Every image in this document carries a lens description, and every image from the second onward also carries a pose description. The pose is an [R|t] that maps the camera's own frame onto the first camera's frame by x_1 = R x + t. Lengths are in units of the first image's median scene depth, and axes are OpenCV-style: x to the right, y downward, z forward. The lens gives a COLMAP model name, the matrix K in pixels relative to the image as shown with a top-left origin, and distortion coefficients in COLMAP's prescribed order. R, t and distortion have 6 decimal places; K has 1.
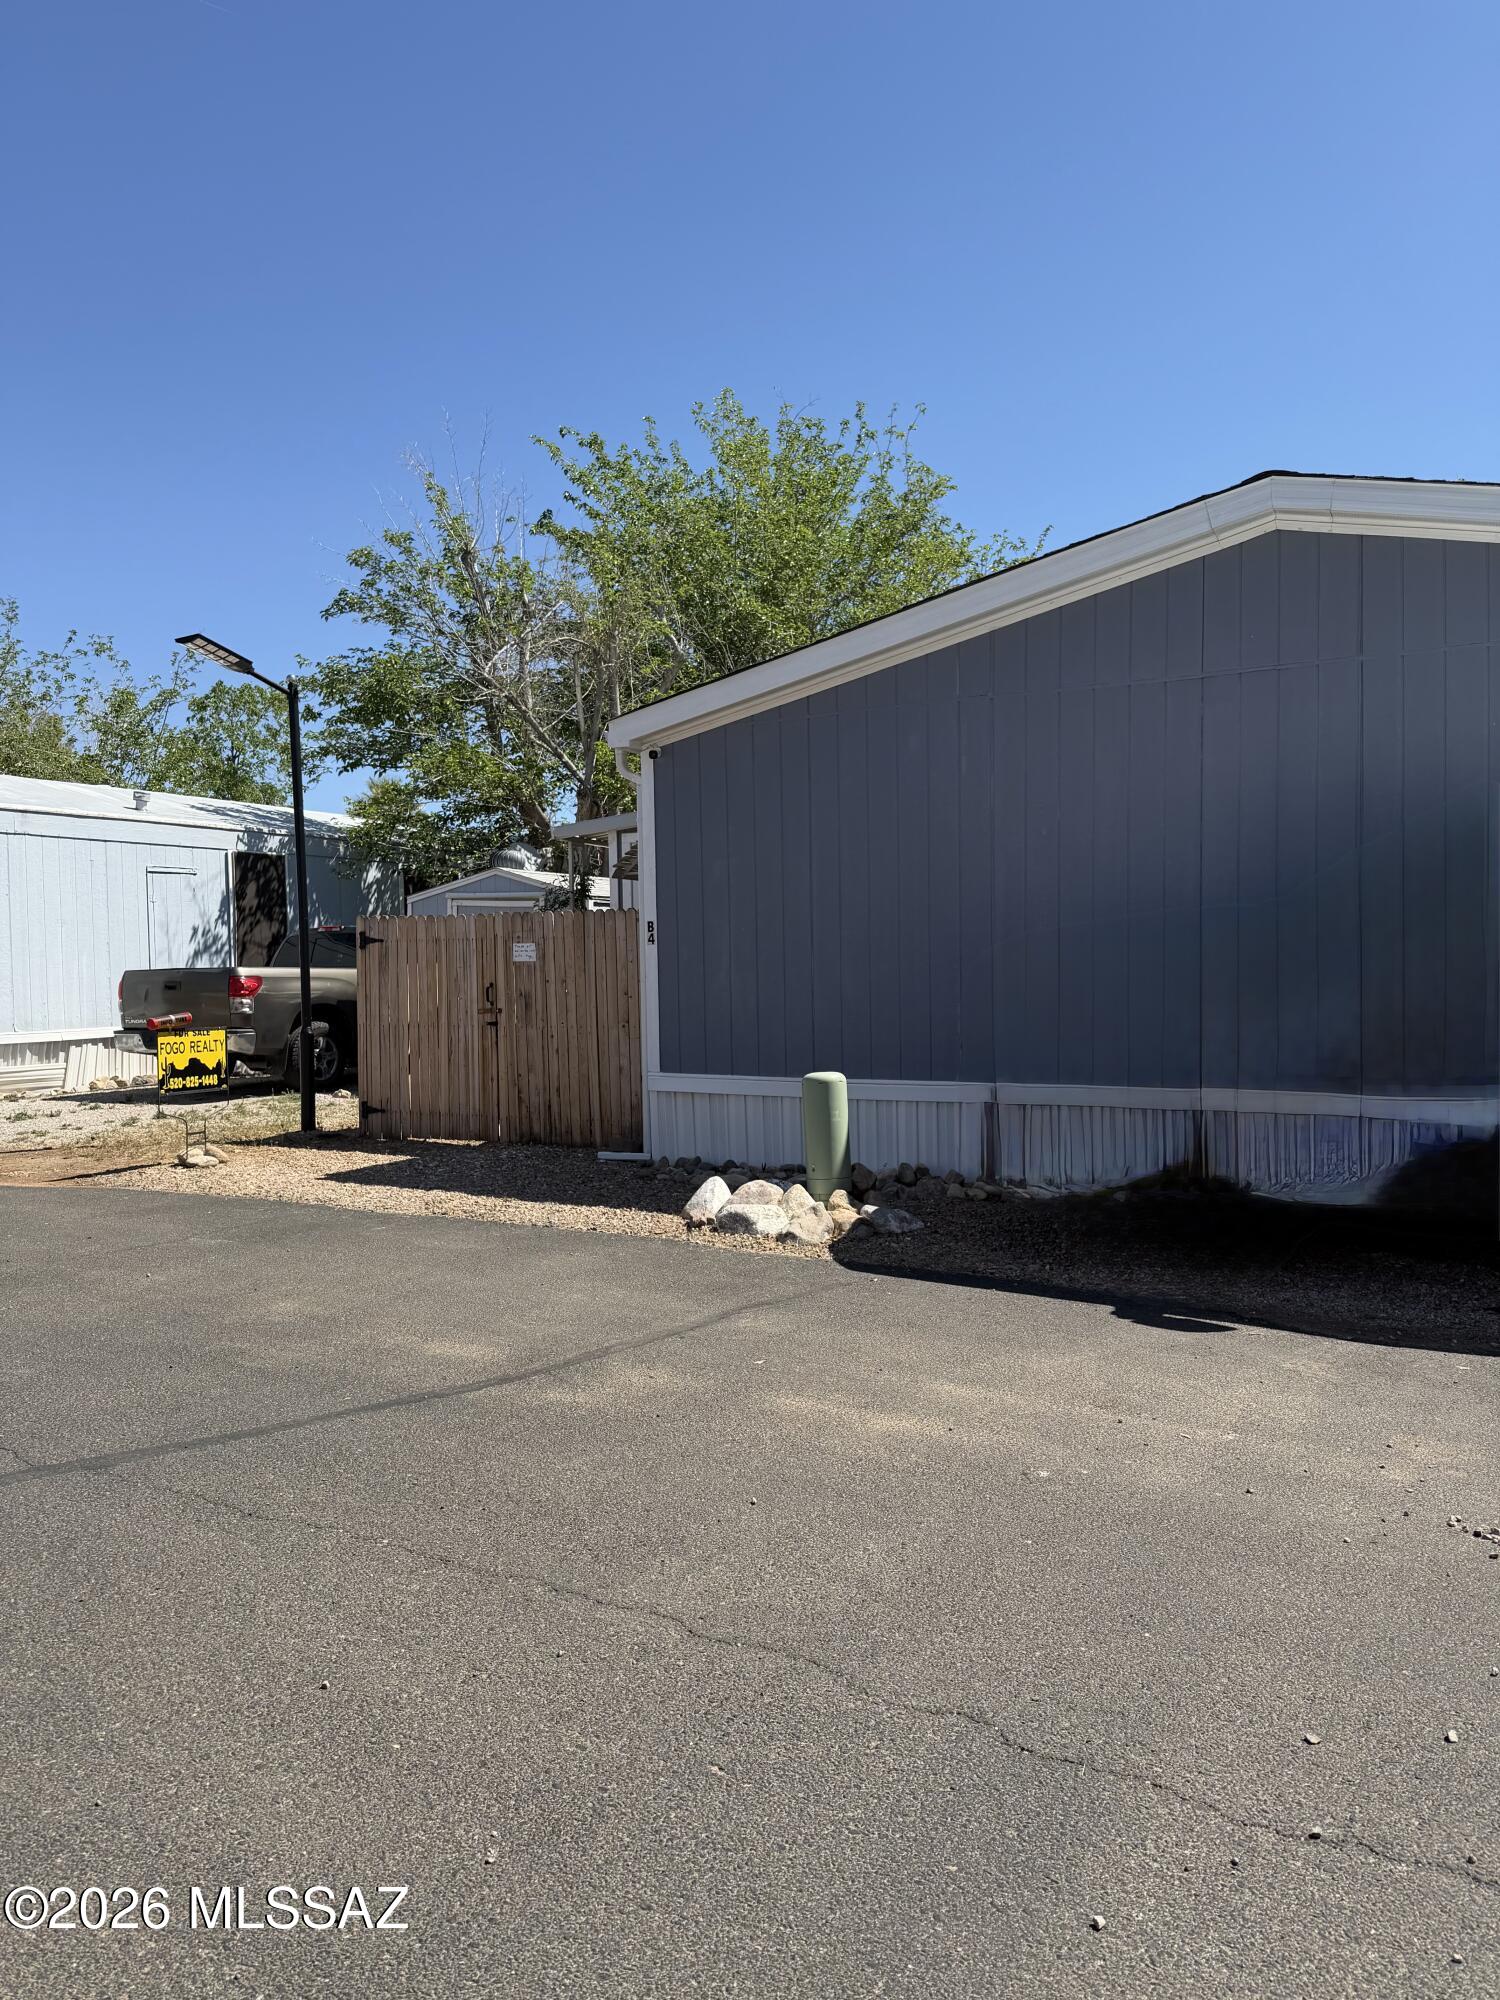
lens RADIAL K [[1409.5, 0, 743.7], [0, 1409.5, 1002.4], [0, 0, 1]] dist [0.014083, -0.001812]
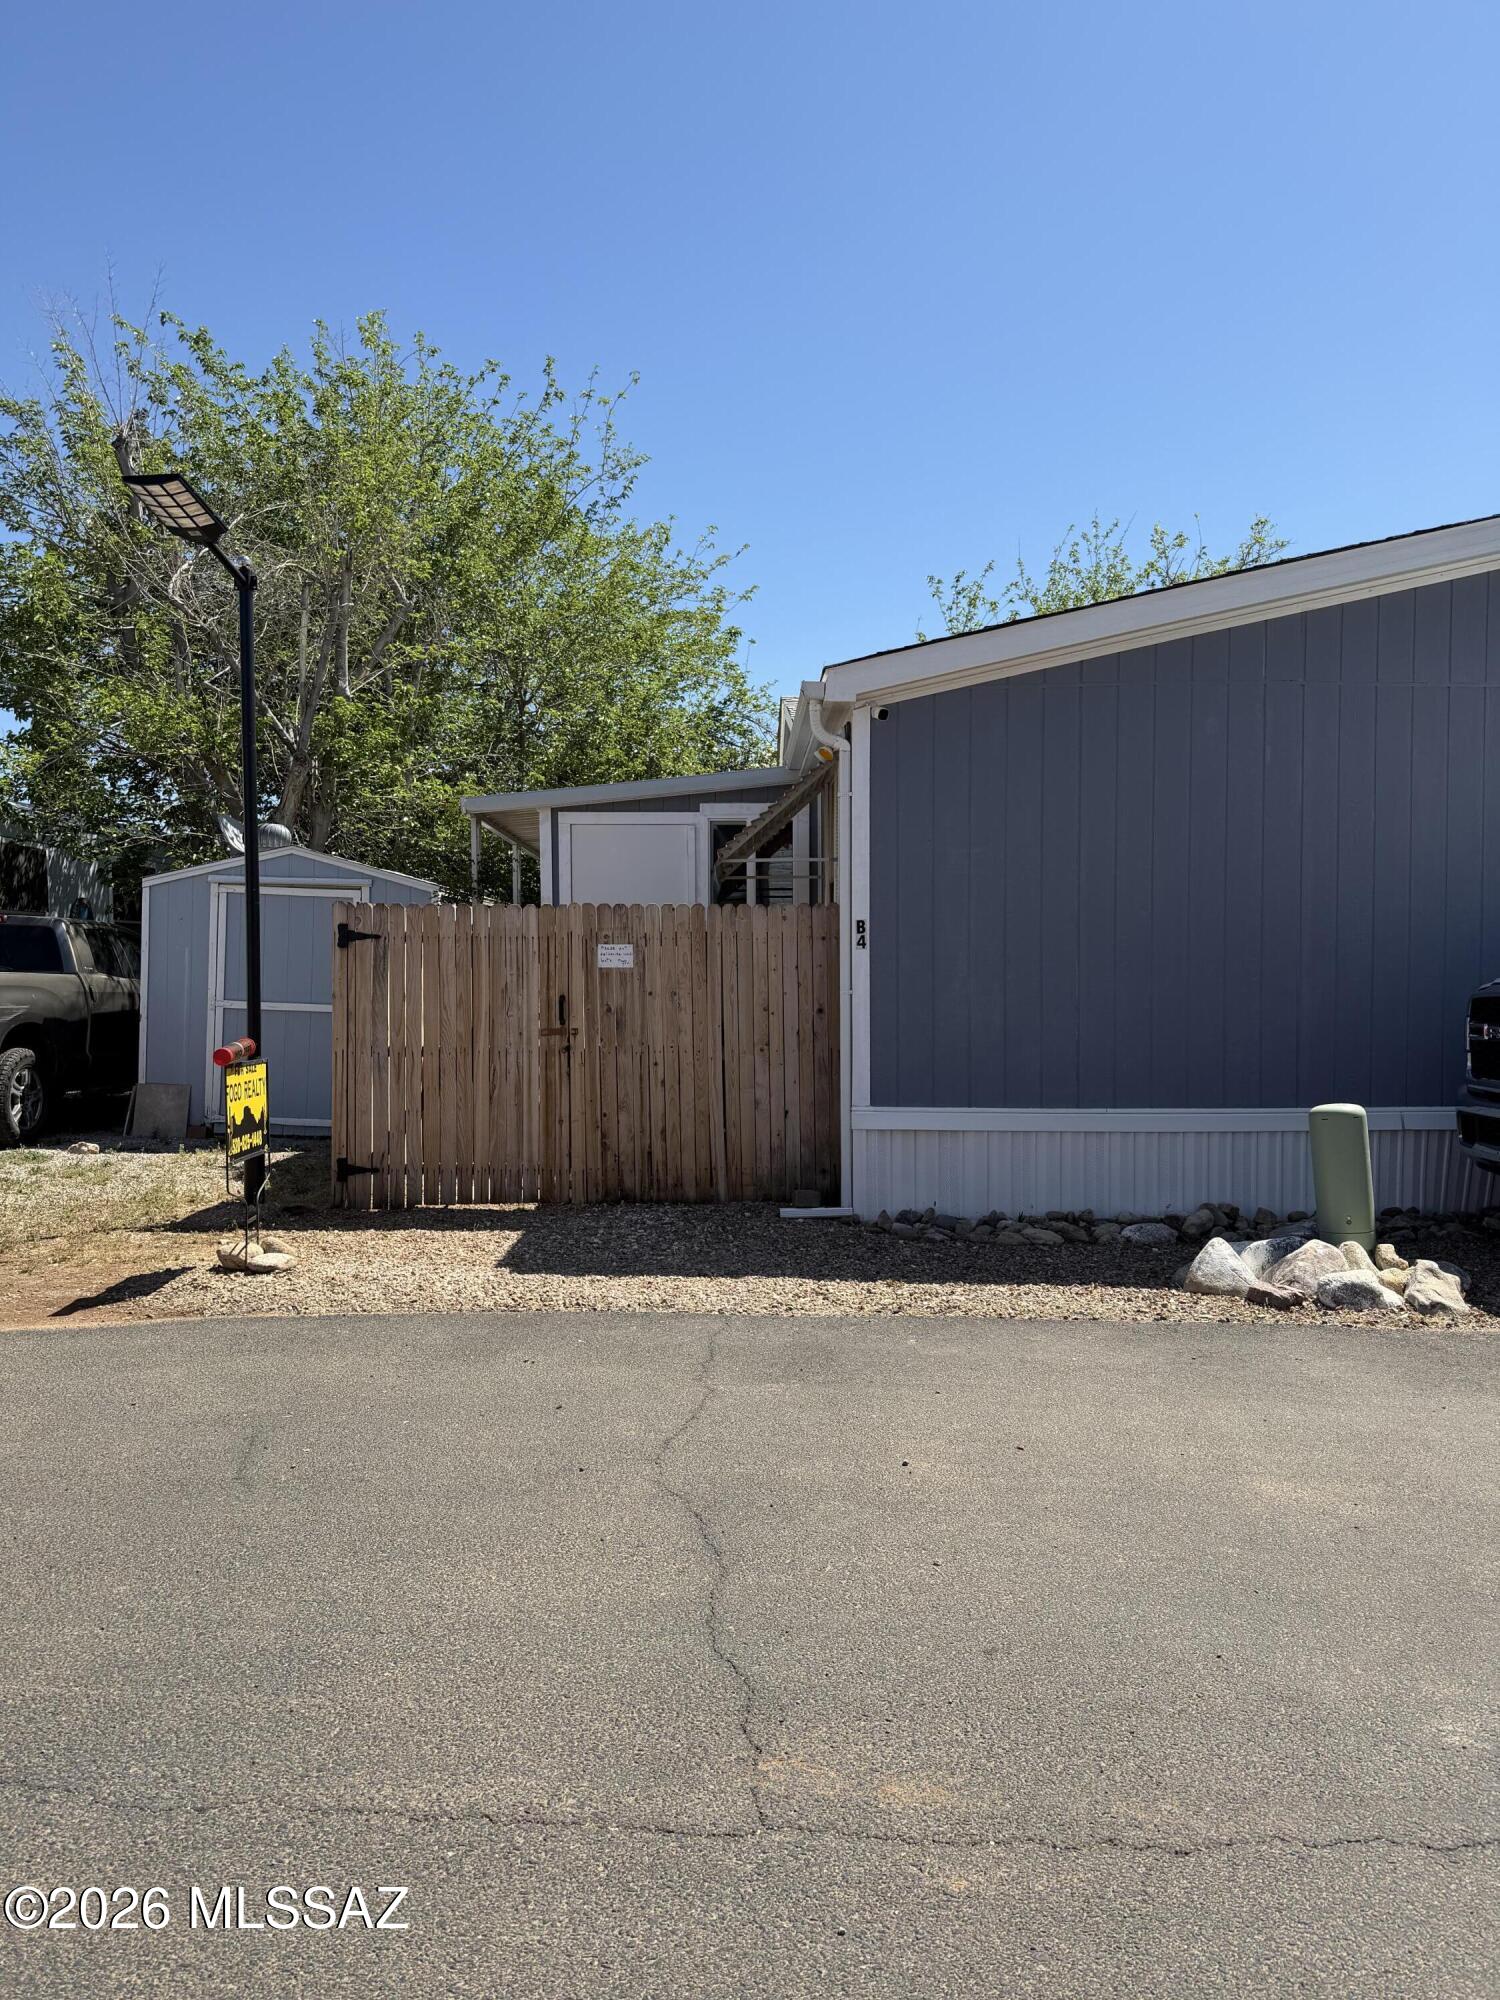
lens RADIAL K [[1409.5, 0, 751.3], [0, 1409.5, 995.9], [0, 0, 1]] dist [0.014083, -0.001812]
pose [[0.891882, 0.002774, 0.452260, -0.445547], [0.002822, 0.999928, -0.011698, -0.004326], [-0.452259, 0.011709, 0.891810, 0.280081]]
